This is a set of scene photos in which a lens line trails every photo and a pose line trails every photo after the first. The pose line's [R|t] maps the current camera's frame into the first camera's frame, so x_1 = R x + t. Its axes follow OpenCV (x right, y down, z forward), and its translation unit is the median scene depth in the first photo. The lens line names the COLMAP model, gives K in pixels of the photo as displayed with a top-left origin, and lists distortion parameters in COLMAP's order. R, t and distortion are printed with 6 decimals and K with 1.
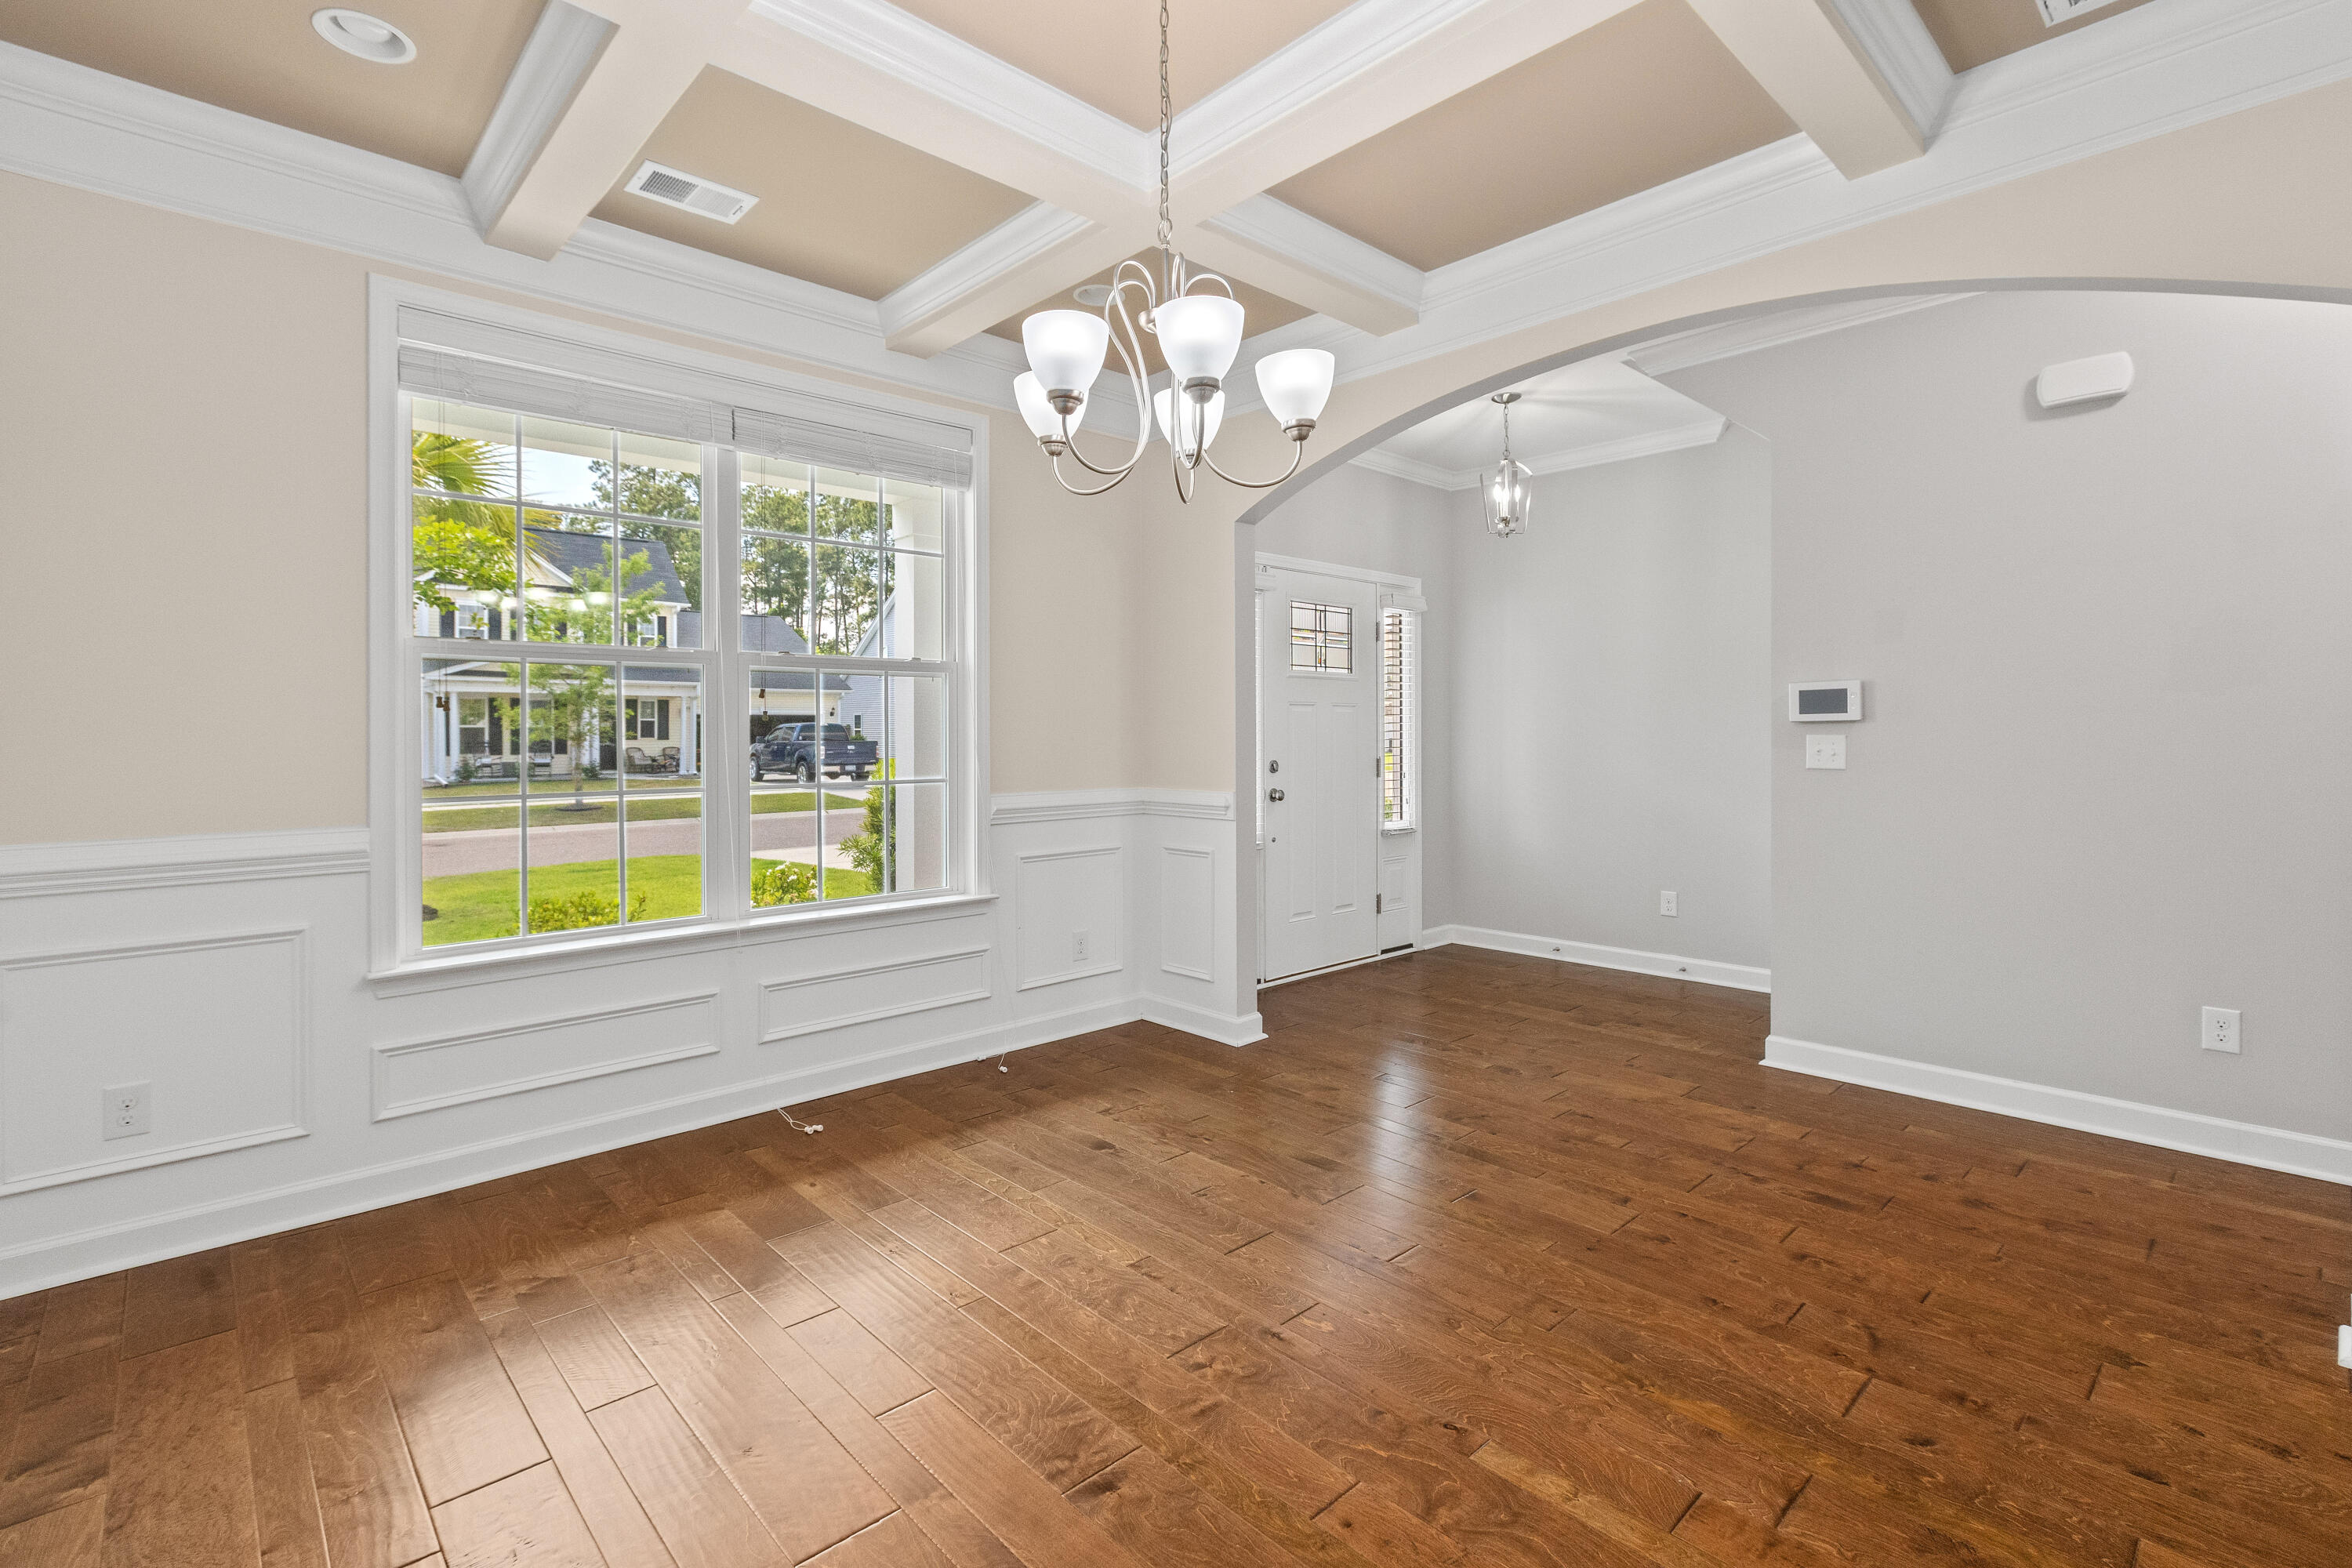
lens RADIAL K [[1078.0, 0, 1154.7], [0, 1078.0, 729.0], [0, 0, 1]] dist [0.002772, -0.003226]
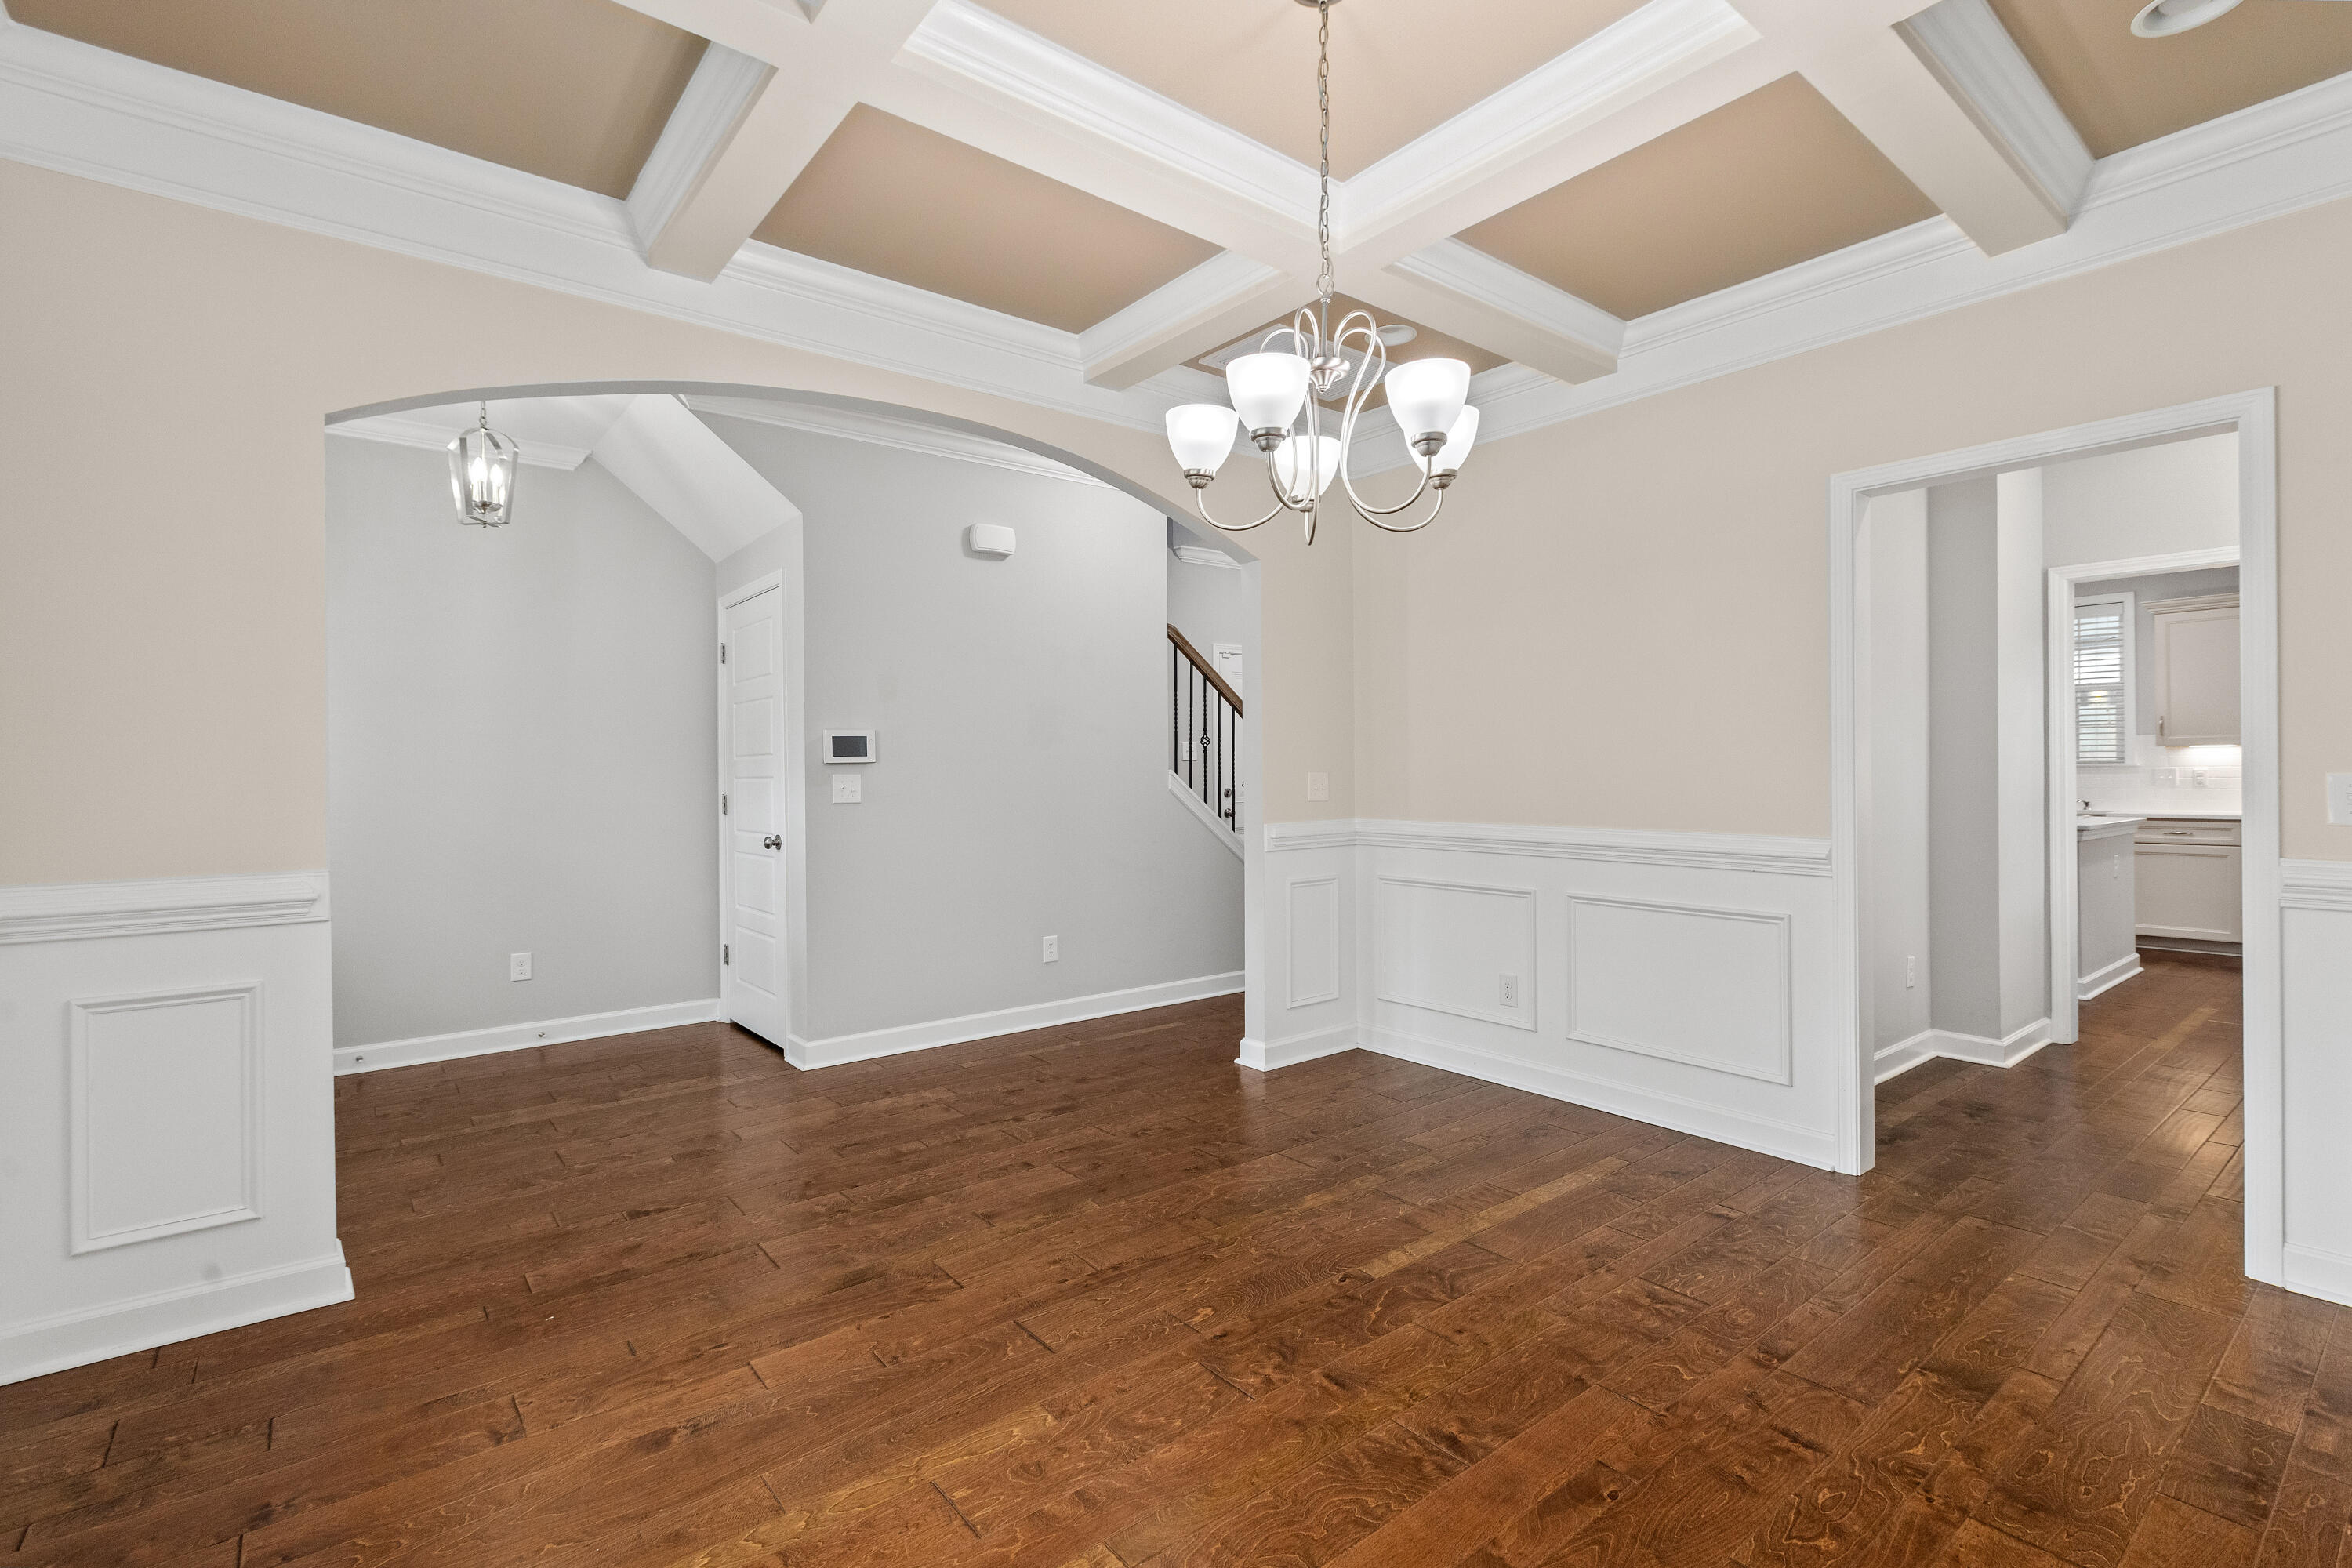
lens RADIAL K [[1078.0, 0, 1175.2], [0, 1078.0, 778.7], [0, 0, 1]] dist [0.002772, -0.003226]
pose [[0.059508, -0.001430, 0.998227, -0.719601], [0.004239, 0.999990, 0.001180, 0.013556], [-0.998219, 0.004161, 0.059513, 0.750954]]
